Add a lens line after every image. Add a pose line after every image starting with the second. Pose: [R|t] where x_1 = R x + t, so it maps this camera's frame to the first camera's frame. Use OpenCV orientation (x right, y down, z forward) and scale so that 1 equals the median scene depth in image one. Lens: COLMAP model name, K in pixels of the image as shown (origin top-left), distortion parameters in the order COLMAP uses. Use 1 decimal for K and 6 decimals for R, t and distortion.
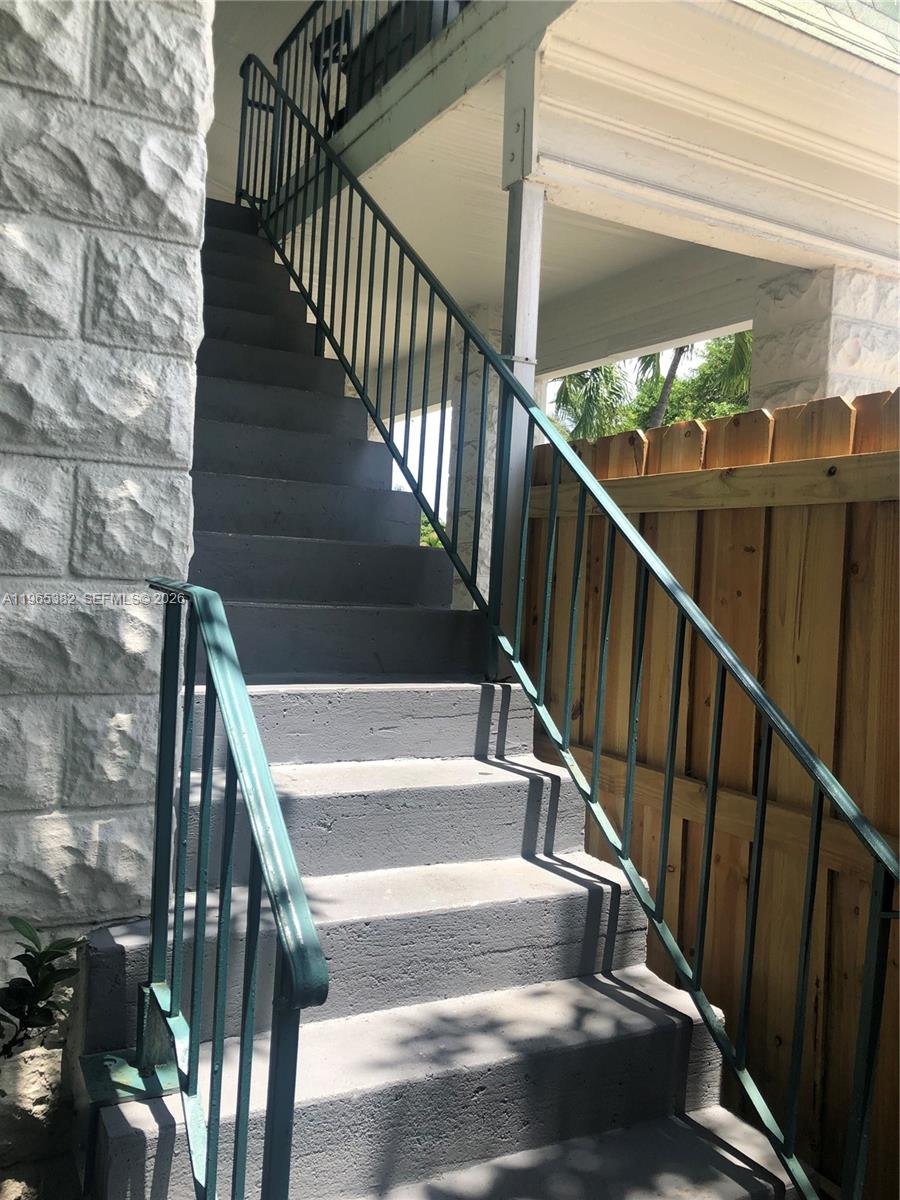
lens RADIAL K [[997.9, 0, 447.6], [0, 997.9, 598.2], [0, 0, 1]] dist [0.030077, -0.015158]
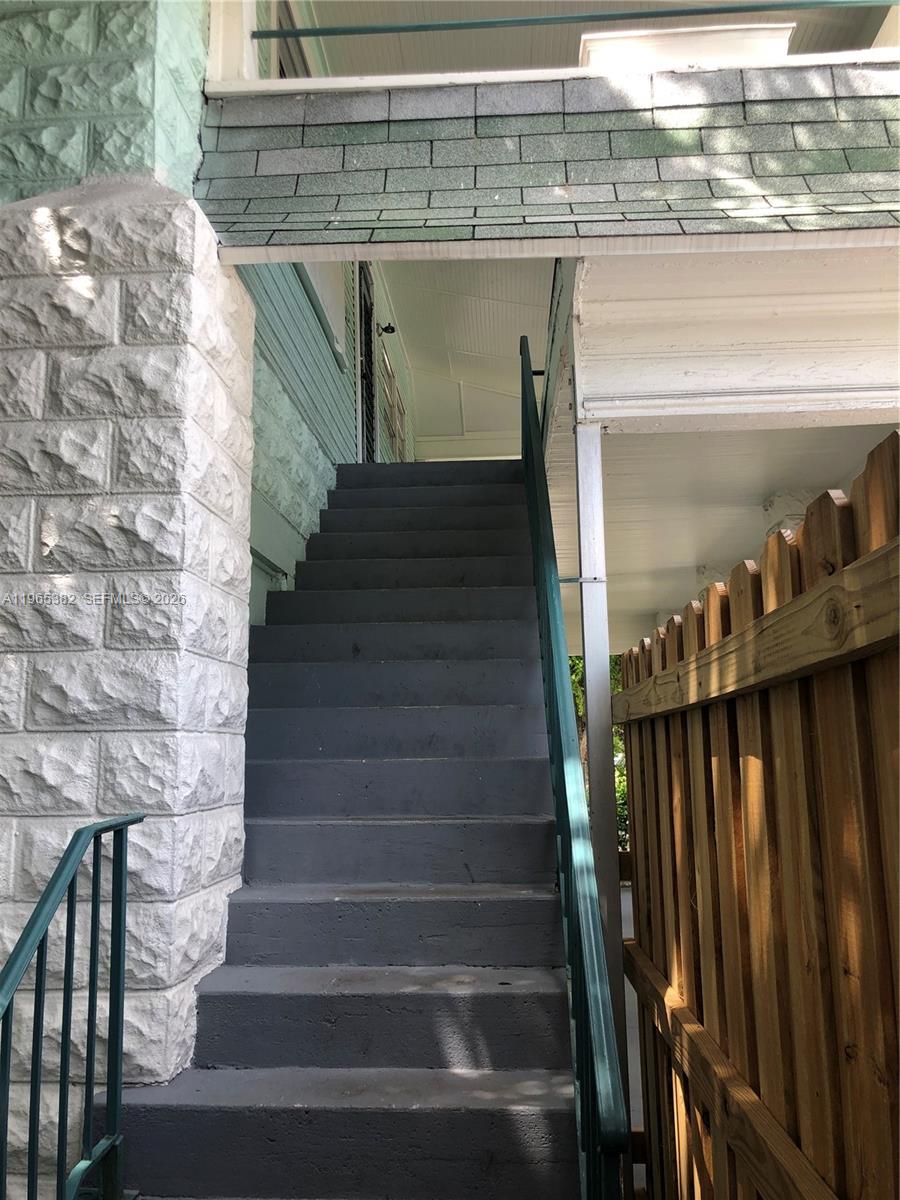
lens RADIAL K [[997.9, 0, 446.5], [0, 997.9, 597.8], [0, 0, 1]] dist [0.030077, -0.015158]
pose [[0.848116, -0.136841, -0.511834, 0.806946], [0.039497, 0.979711, -0.196483, -0.024634], [0.528337, 0.146425, 0.836314, 0.036744]]
